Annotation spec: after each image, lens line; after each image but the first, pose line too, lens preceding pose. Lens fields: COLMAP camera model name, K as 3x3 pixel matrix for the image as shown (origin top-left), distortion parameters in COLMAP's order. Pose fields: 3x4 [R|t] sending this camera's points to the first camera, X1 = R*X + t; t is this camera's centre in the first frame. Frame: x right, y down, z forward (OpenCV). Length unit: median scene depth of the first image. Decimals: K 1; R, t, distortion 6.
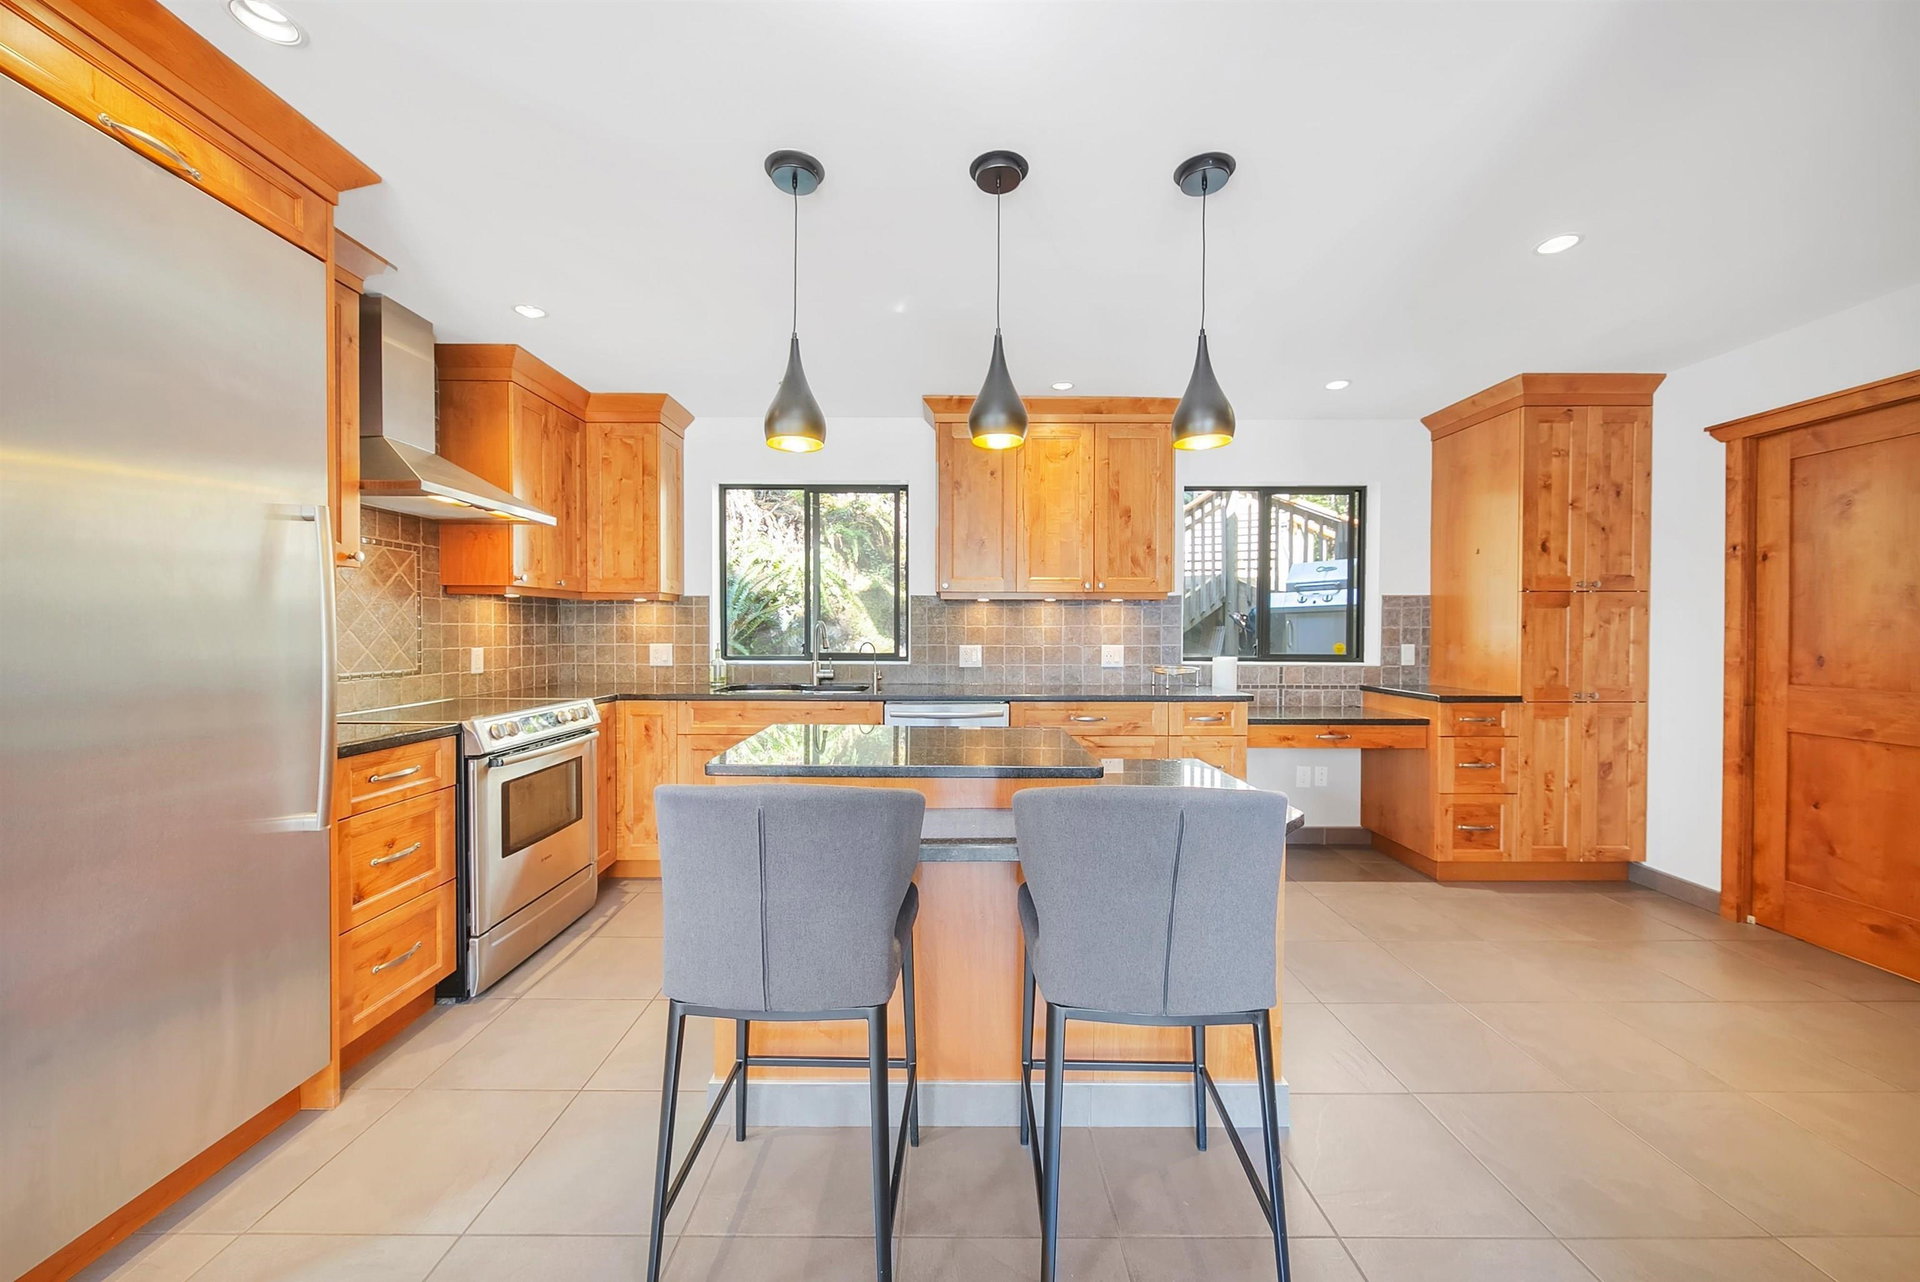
lens RADIAL K [[686.0, 0, 958.7], [0, 686.0, 643.1], [0, 0, 1]] dist [0.000324, -0.000371]
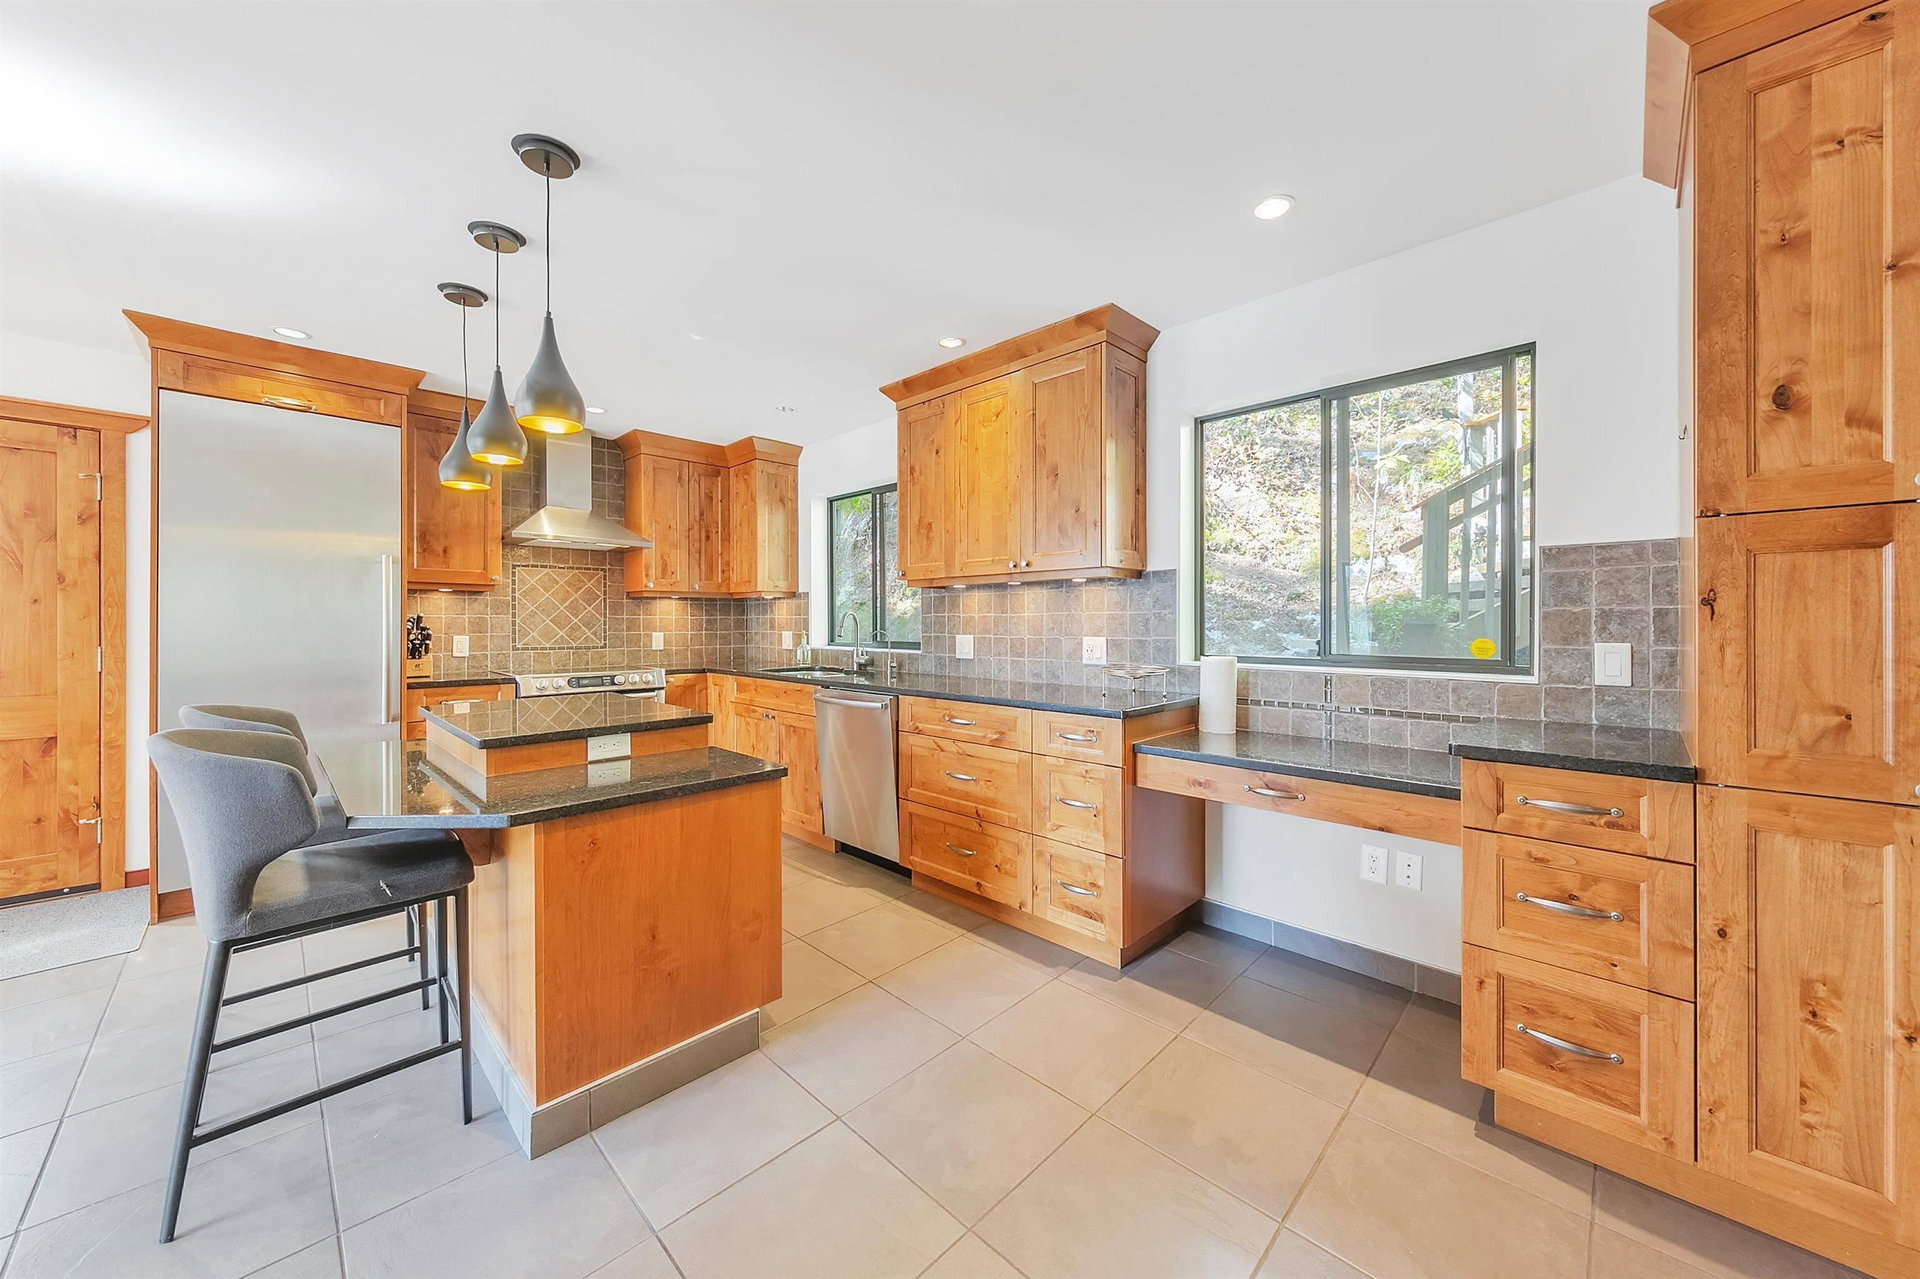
lens RADIAL K [[686.0, 0, 957.1], [0, 686.0, 625.3], [0, 0, 1]] dist [0.000324, -0.000371]
pose [[0.709574, 0.000363, -0.704631, 0.728392], [-0.010831, 0.999887, -0.010391, -0.000575], [0.704548, 0.015005, 0.709498, 0.355737]]
